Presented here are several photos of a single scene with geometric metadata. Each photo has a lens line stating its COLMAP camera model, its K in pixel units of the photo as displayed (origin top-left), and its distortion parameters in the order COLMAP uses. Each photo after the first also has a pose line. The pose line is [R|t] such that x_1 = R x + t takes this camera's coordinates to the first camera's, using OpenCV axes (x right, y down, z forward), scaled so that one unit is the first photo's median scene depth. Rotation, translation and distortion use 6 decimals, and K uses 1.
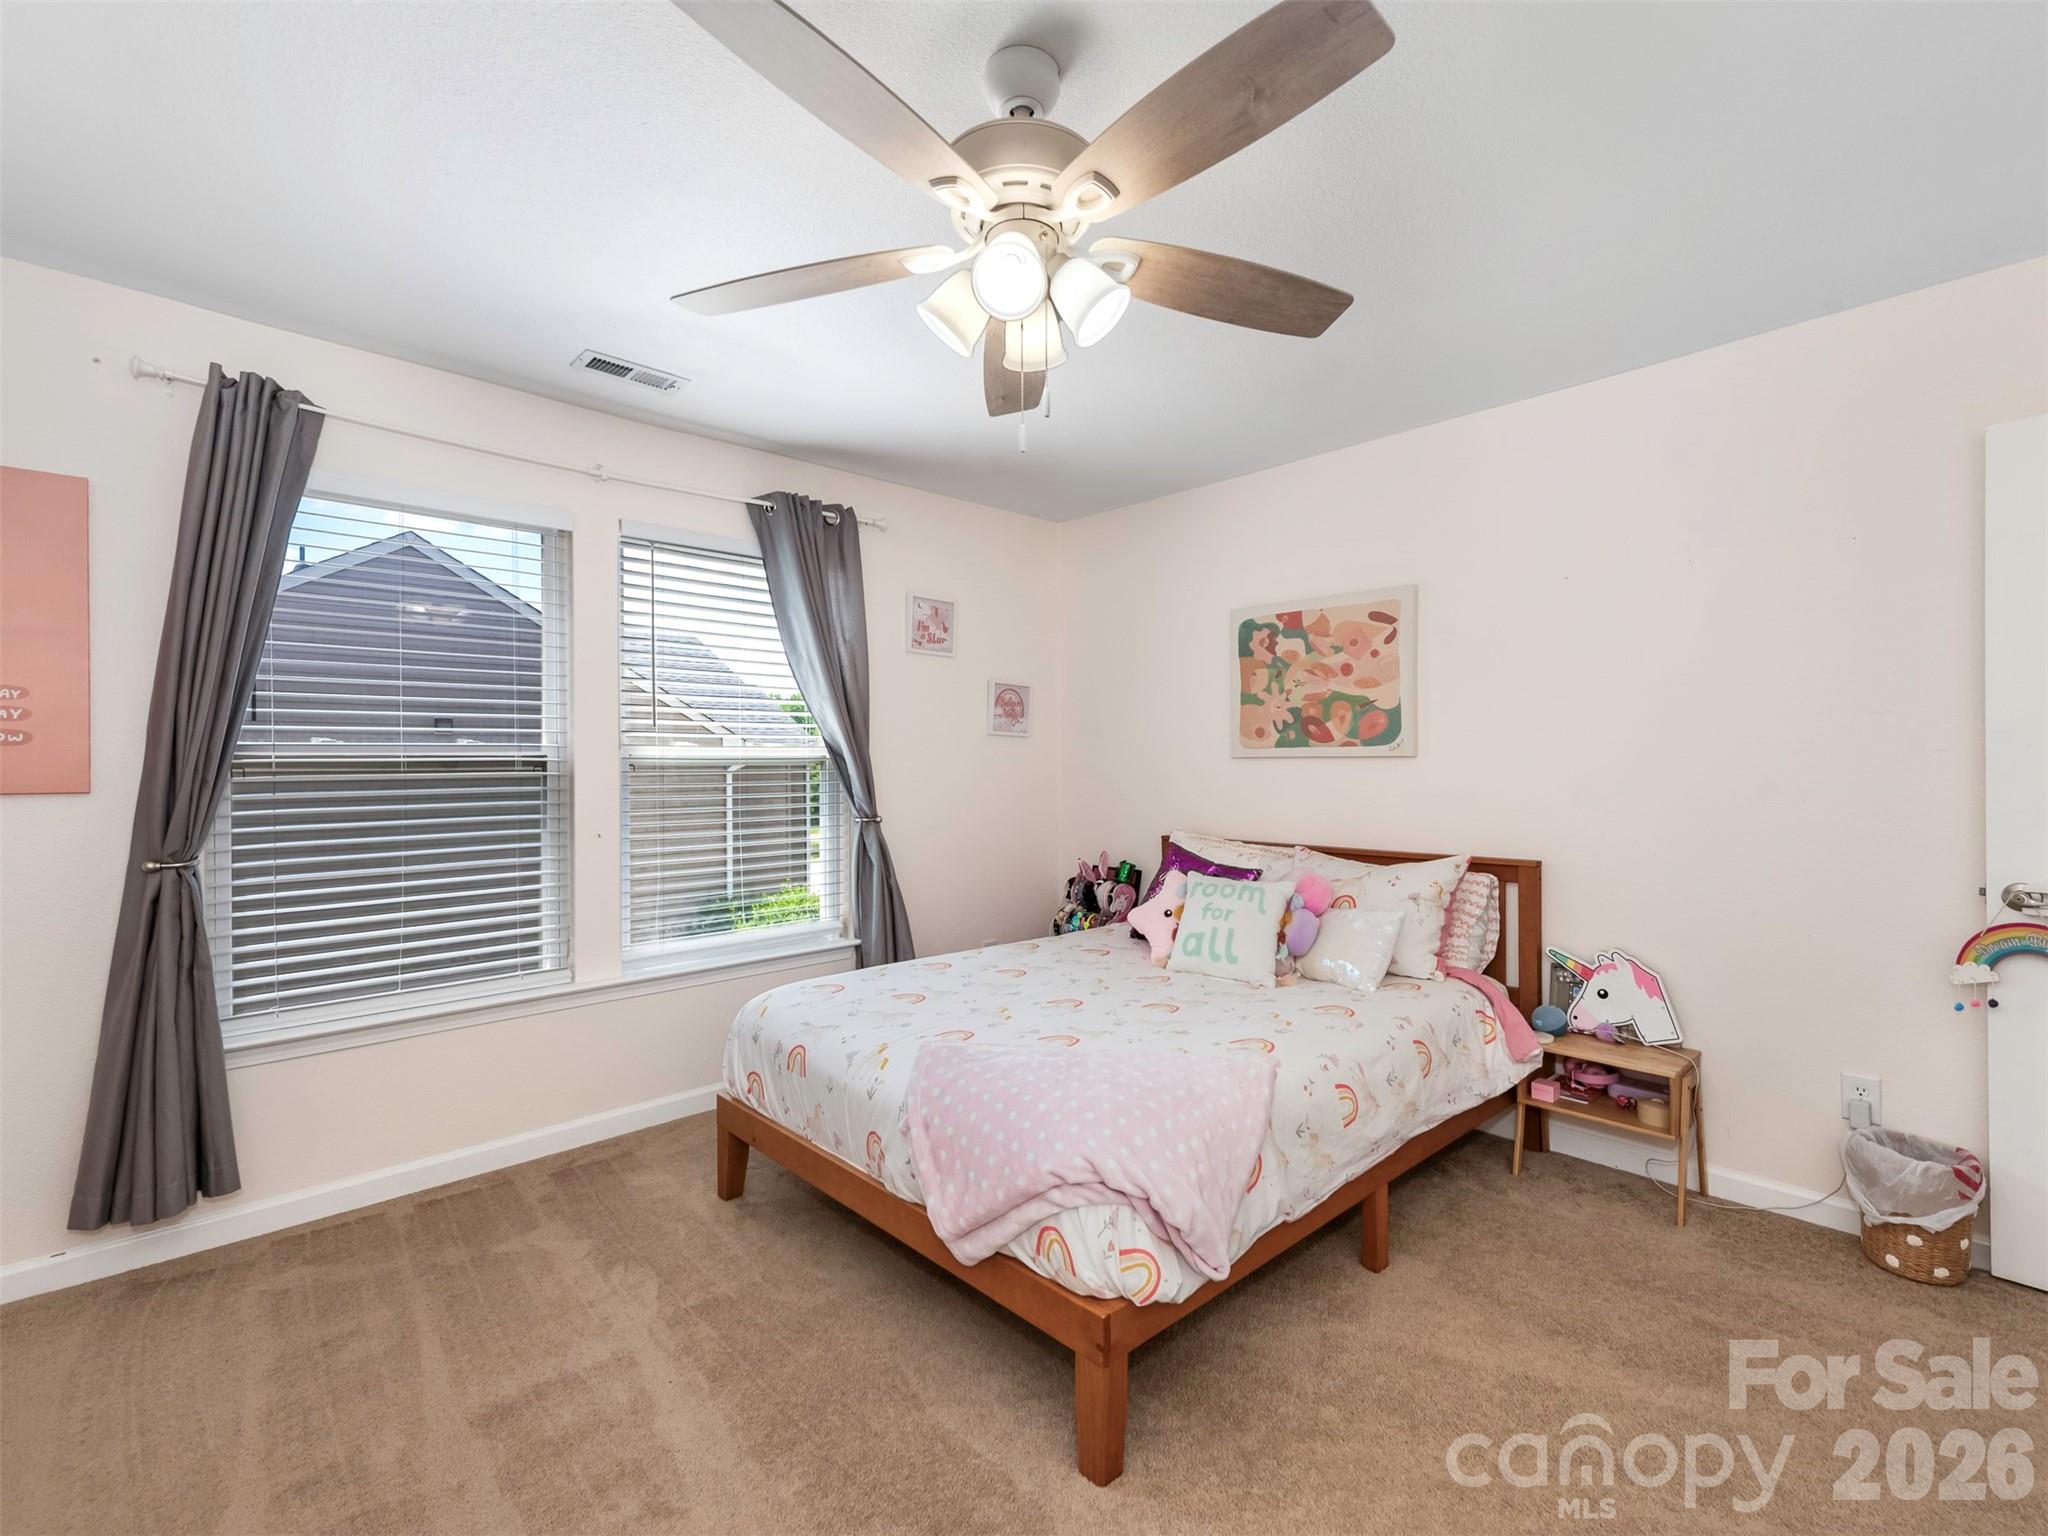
lens RADIAL K [[921.7, 0, 1048.8], [0, 921.7, 773.5], [0, 0, 1]] dist [0.010071, 0.000084]
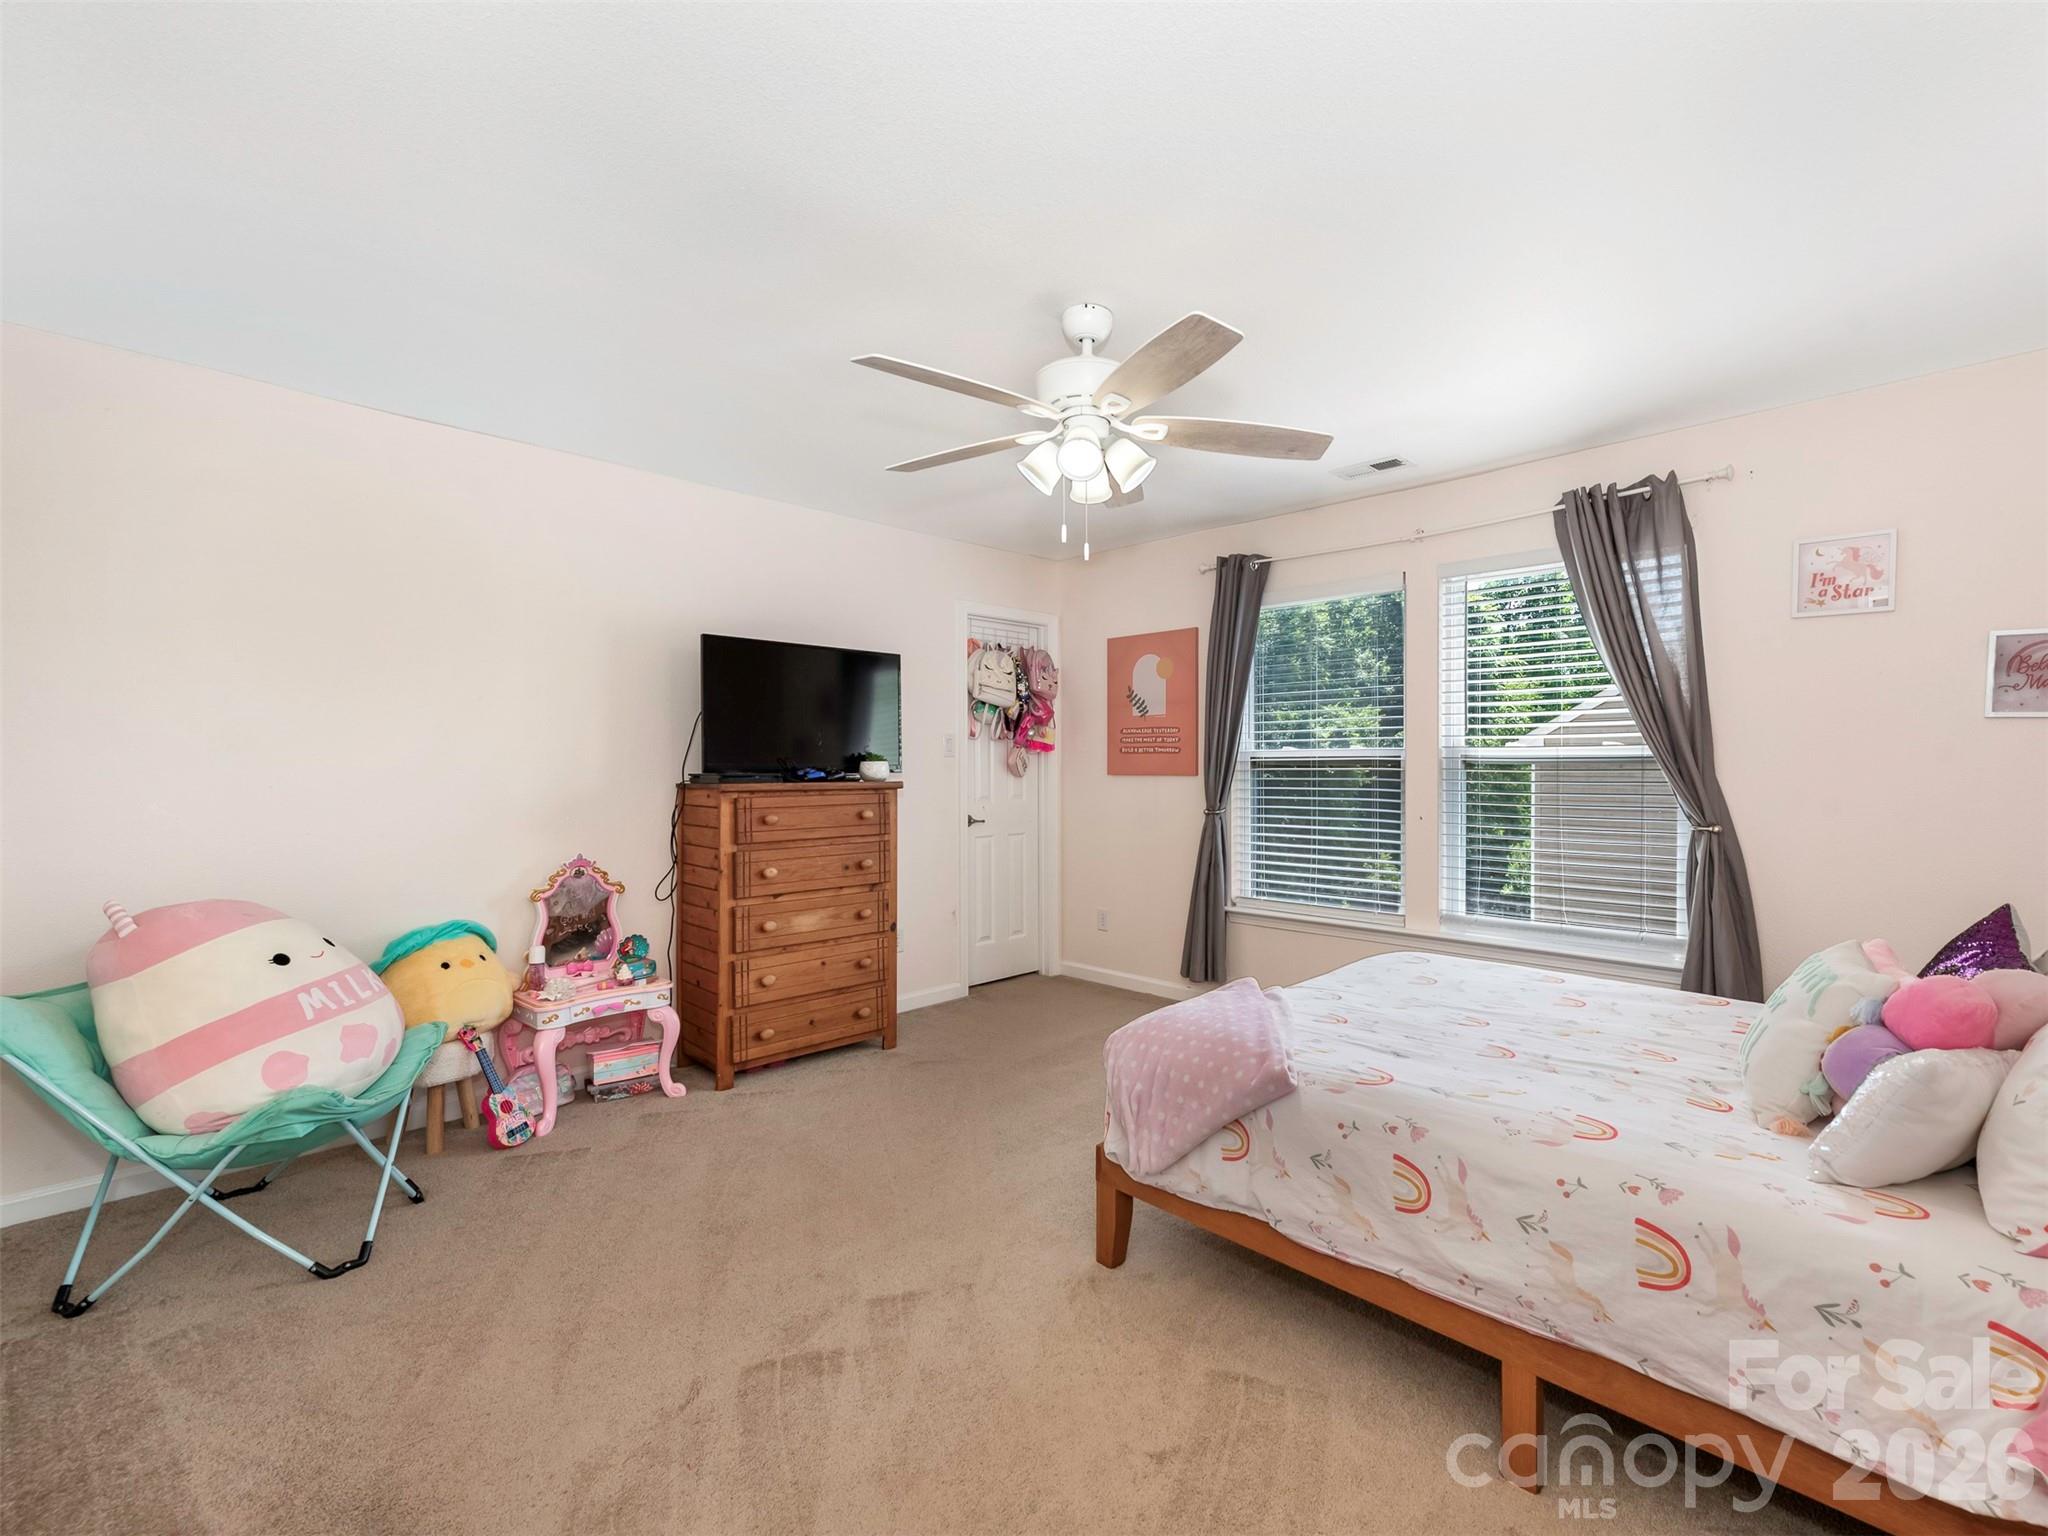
lens RADIAL K [[921.7, 0, 1048.8], [0, 921.7, 773.5], [0, 0, 1]] dist [0.010071, 0.000084]
pose [[0.007433, 0.019124, -0.999789, 0.913925], [-0.005610, 0.999802, 0.019083, -0.019038], [0.999957, 0.005467, 0.007538, 0.539920]]
